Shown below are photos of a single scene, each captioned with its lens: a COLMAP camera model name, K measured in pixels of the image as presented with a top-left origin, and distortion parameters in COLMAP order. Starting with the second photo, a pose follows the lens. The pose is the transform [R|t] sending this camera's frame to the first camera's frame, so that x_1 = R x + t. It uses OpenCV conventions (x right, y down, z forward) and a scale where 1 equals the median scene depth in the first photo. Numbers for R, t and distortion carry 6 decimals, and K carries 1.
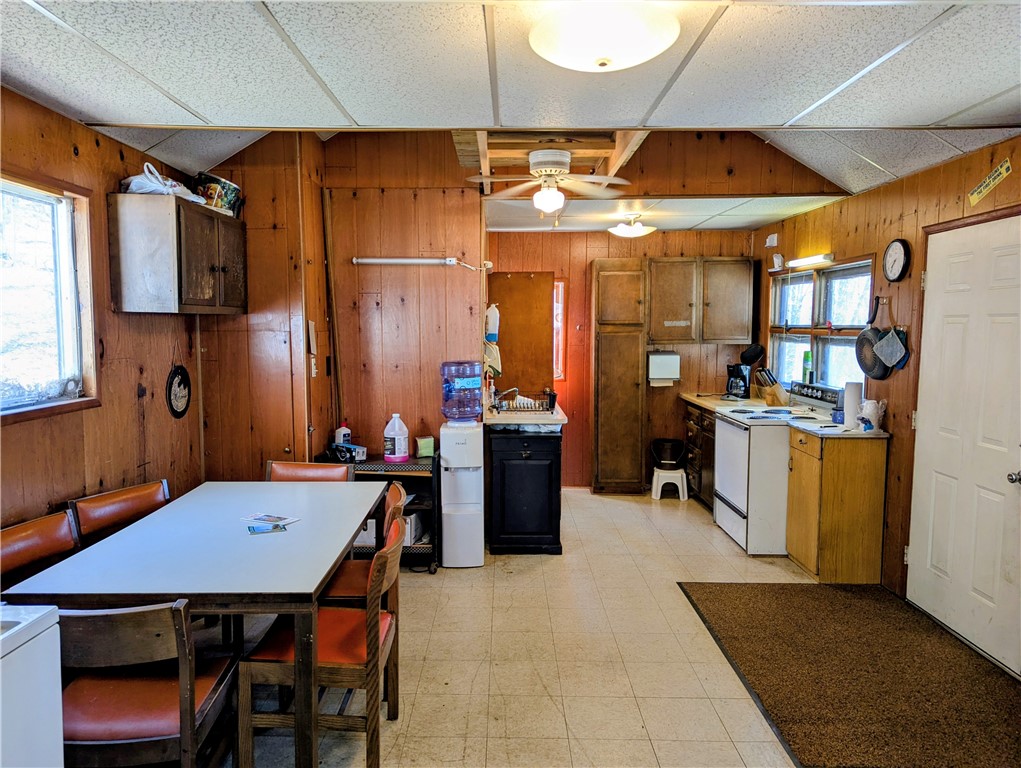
lens RADIAL K [[718.2, 0, 506.7], [0, 718.2, 388.8], [0, 0, 1]] dist [0.091473, -0.096958]
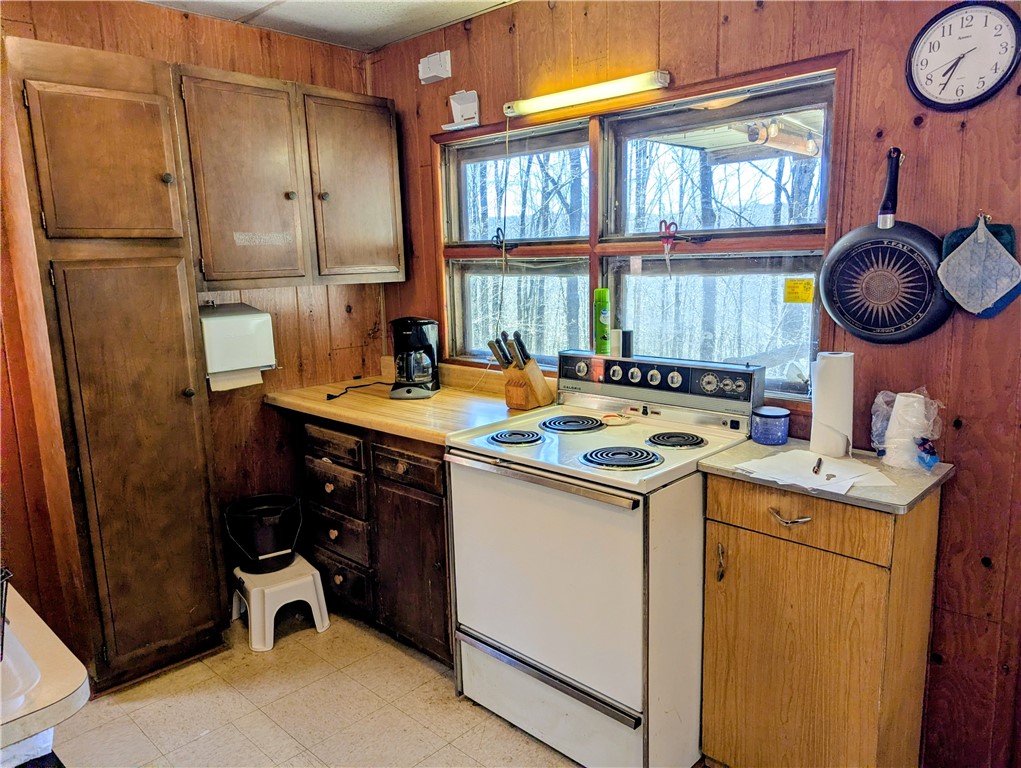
lens RADIAL K [[722.3, 0, 536.4], [0, 722.3, 381.3], [0, 0, 1]] dist [0.017696, -0.002541]
pose [[0.682319, -0.143194, 0.716893, 0.028944], [0.090332, 0.989628, 0.111696, -0.040828], [-0.725452, -0.011454, 0.688177, 0.593456]]
